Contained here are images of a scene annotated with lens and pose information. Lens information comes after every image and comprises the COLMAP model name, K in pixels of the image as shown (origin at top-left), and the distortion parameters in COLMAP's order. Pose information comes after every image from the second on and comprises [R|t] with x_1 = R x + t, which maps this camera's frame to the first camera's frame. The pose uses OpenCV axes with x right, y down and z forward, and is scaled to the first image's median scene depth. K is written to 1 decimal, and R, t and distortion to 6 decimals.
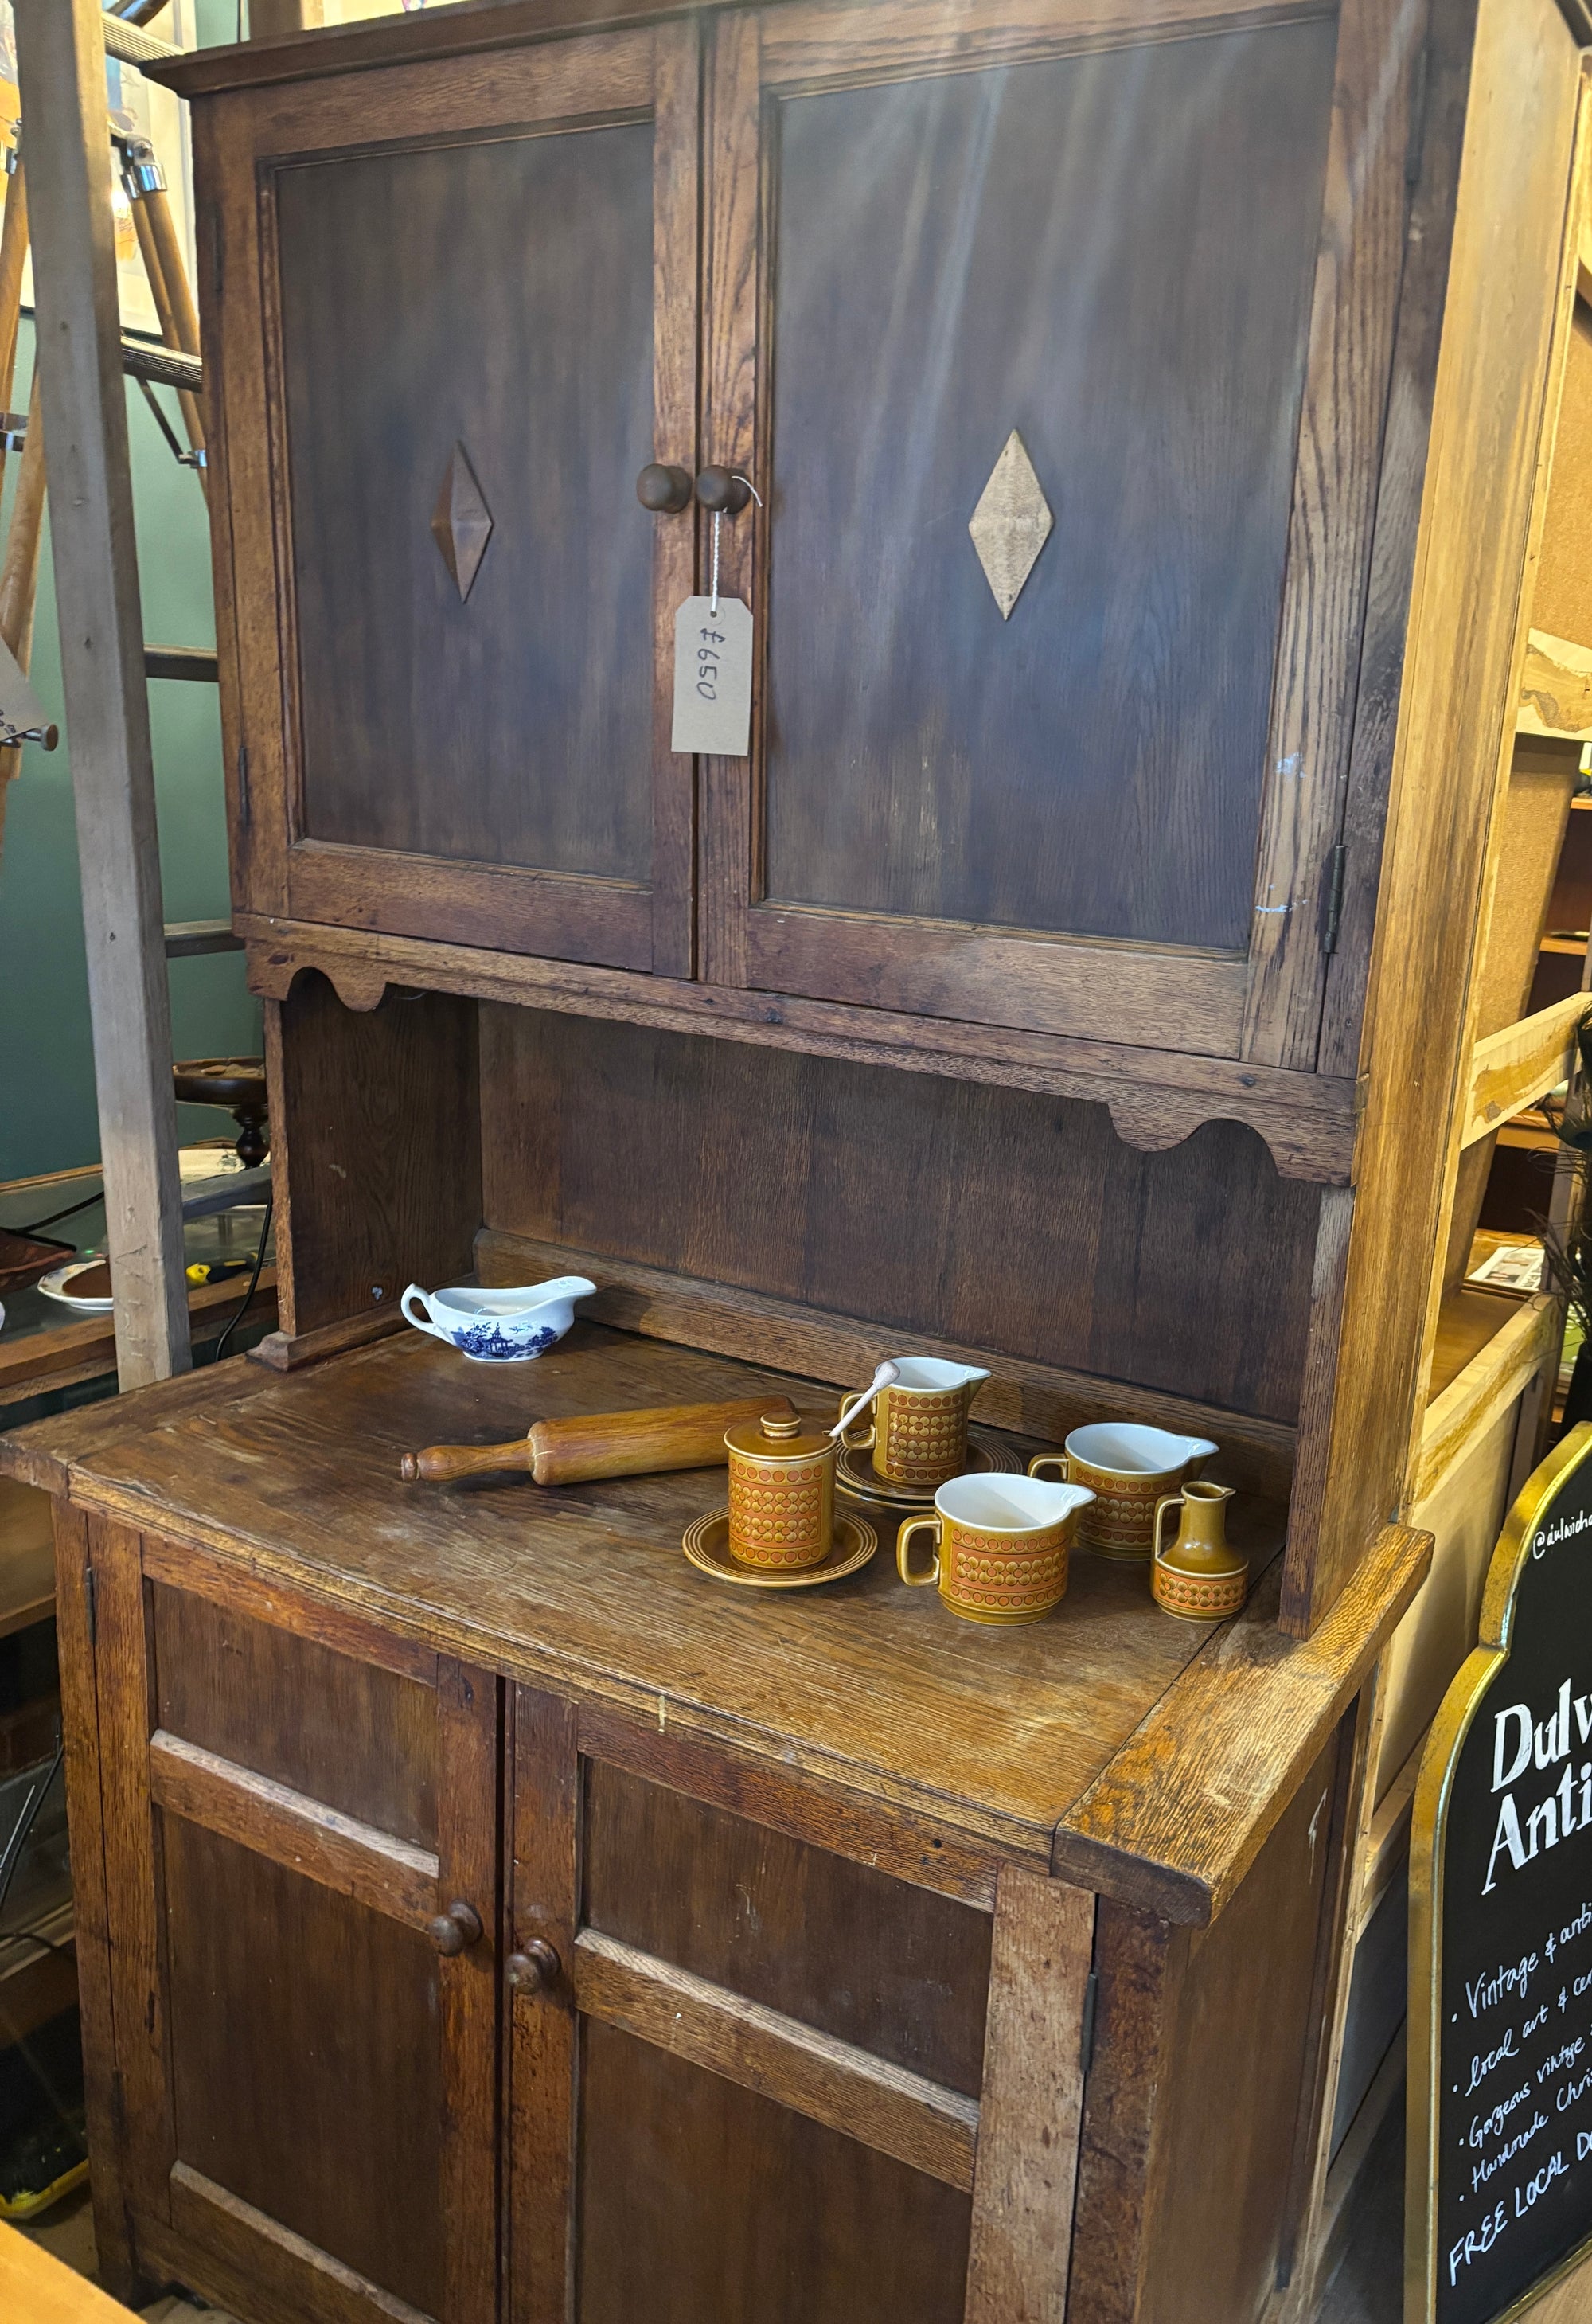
lens RADIAL K [[1770.9, 0, 890.1], [0, 1770.9, 1164.0], [0, 0, 1]] dist [0.048726, -0.051982]
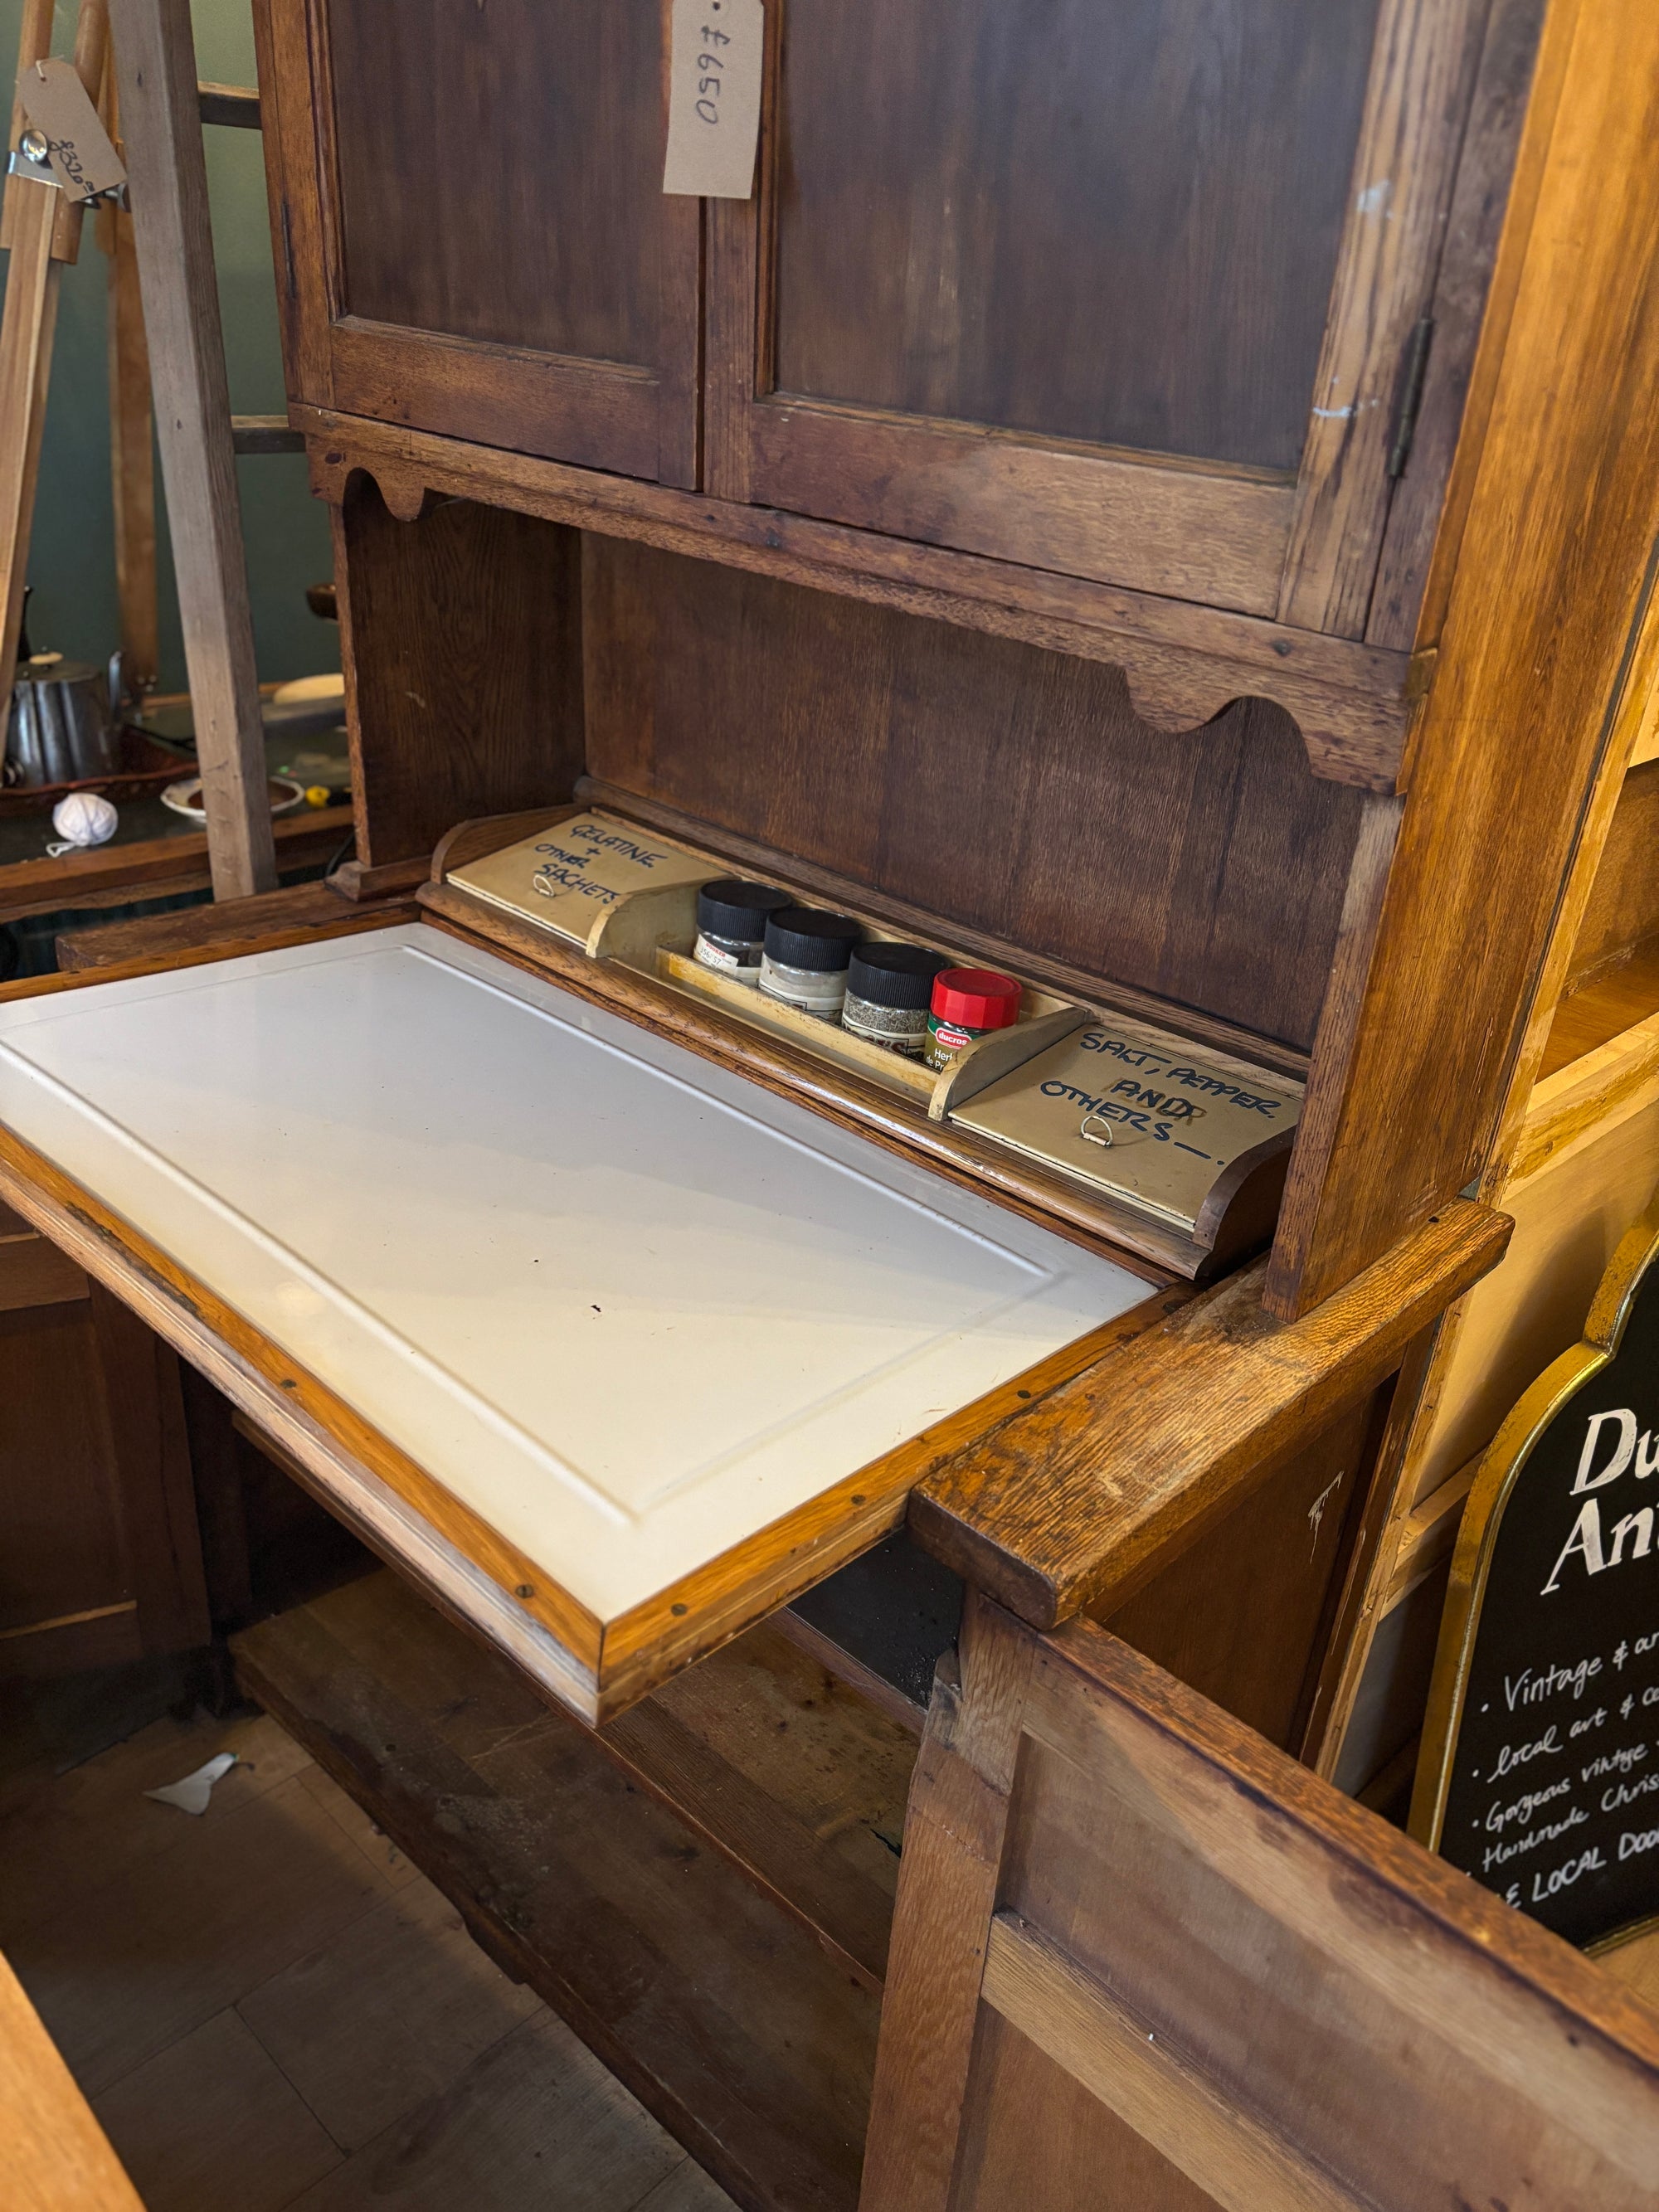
lens RADIAL K [[1681.1, 0, 840.6], [0, 1681.1, 1116.4], [0, 0, 1]] dist [0.051454, -0.055403]
pose [[0.971608, 0.123196, -0.201993, 0.161310], [-0.076817, 0.971748, 0.223172, 0.001943], [0.223781, -0.201319, 0.953621, 0.170132]]
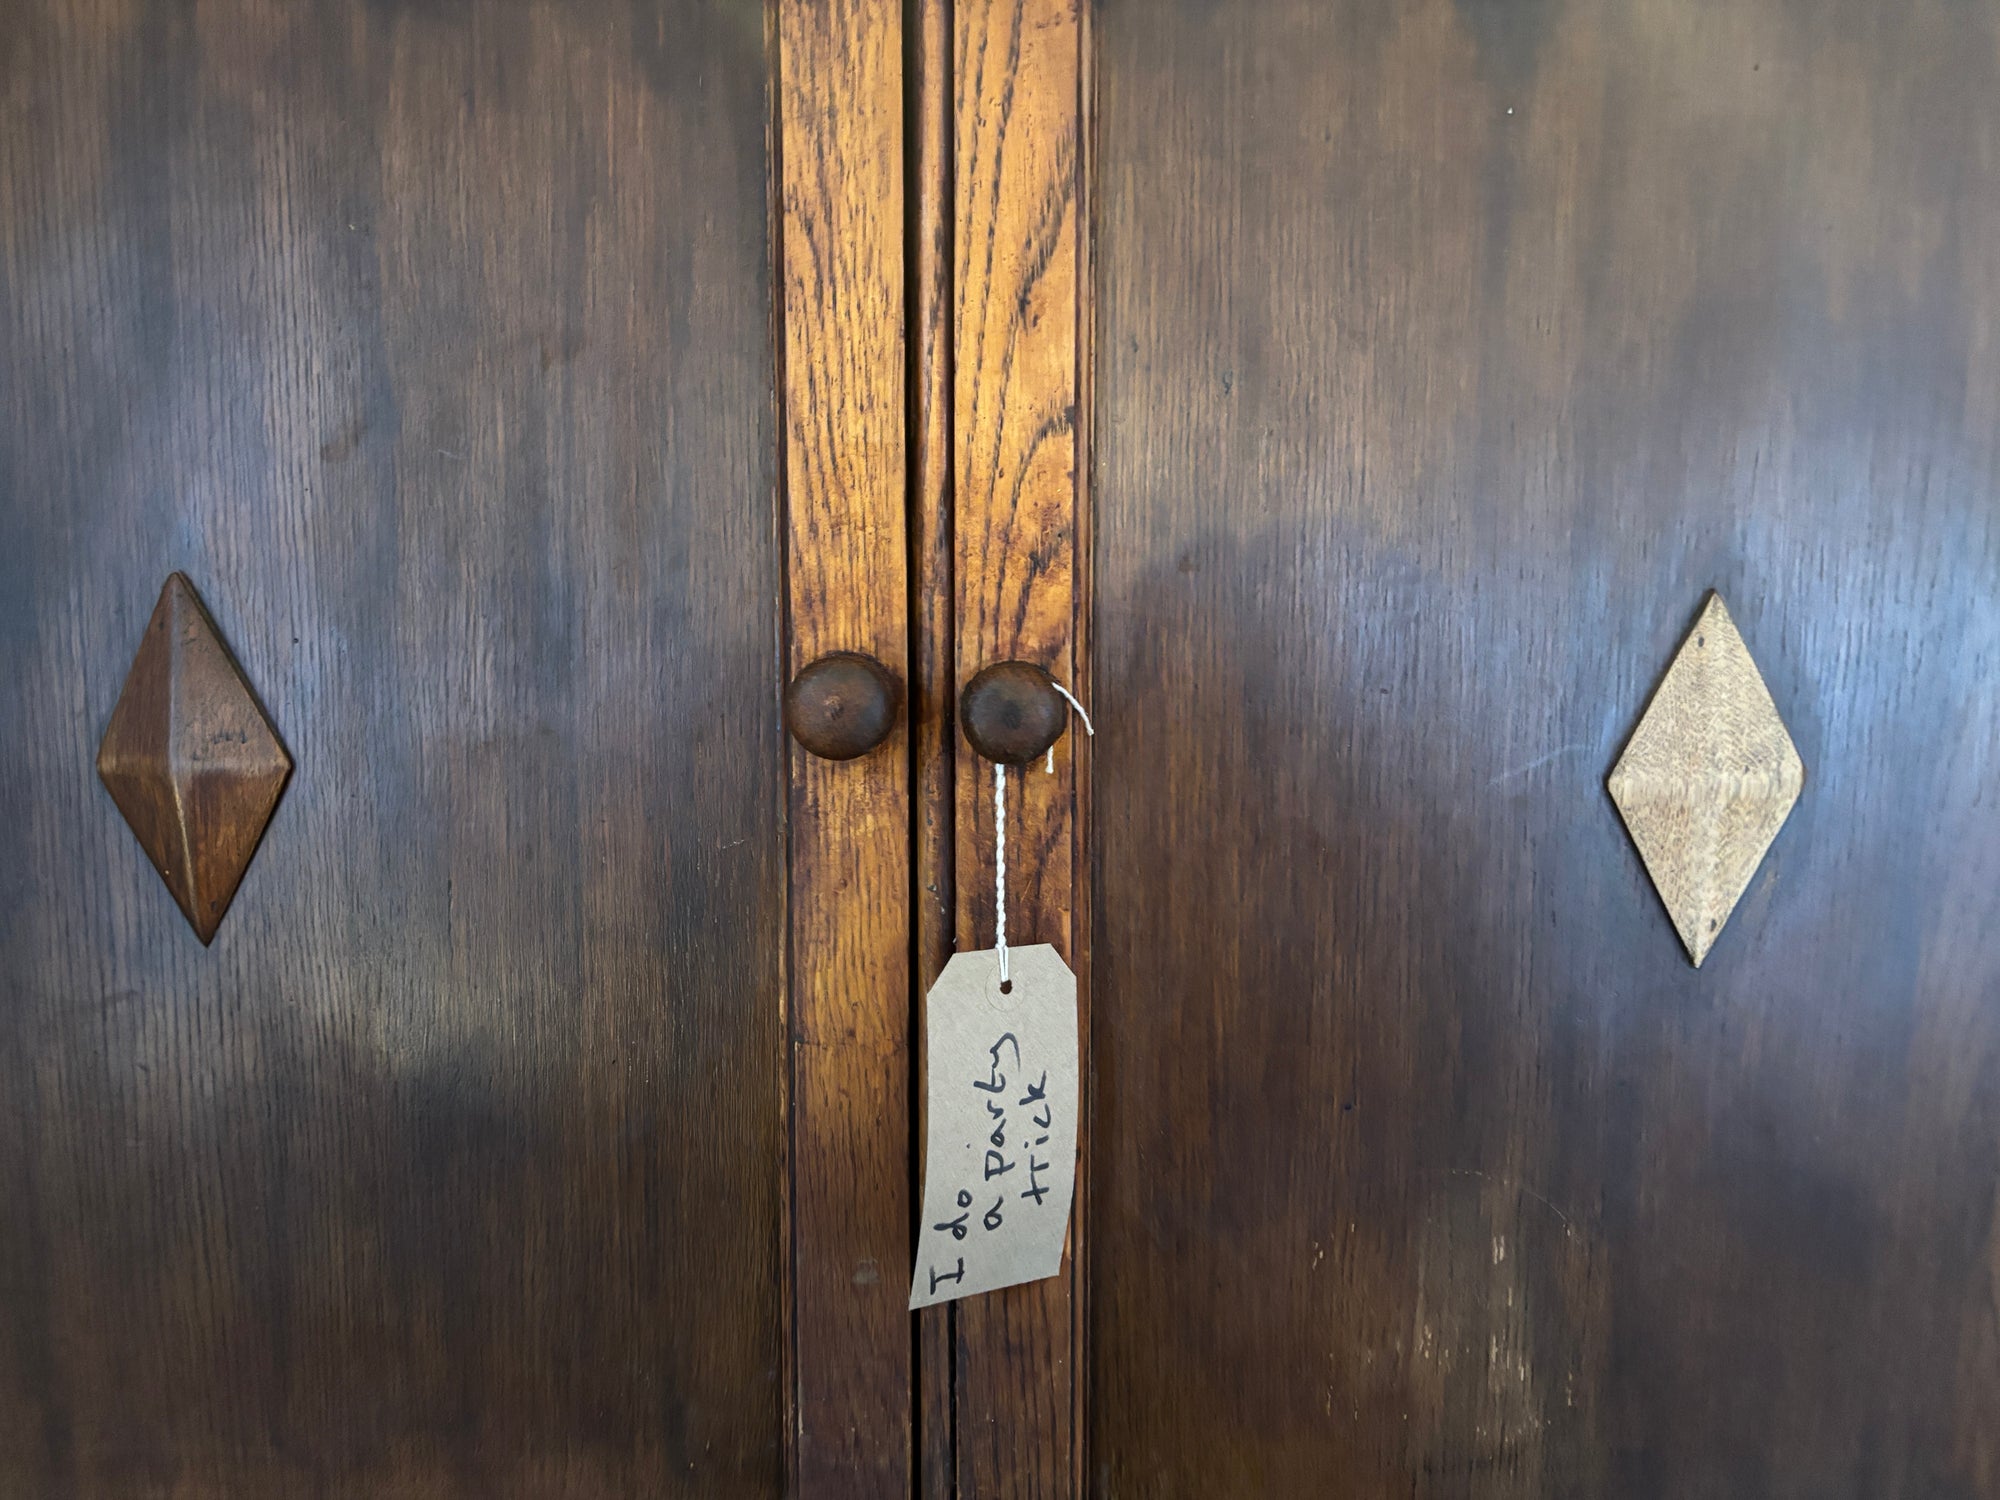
lens RADIAL K [[1482.0, 0, 1000.0], [0, 1482.0, 750.0], [0, 0, 1]] dist [0.067404, -0.109712]
pose [[0.878319, -0.084340, 0.470578, -0.246880], [0.157470, 0.980425, -0.118195, -0.300955], [-0.451398, 0.177914, 0.874406, 0.631618]]
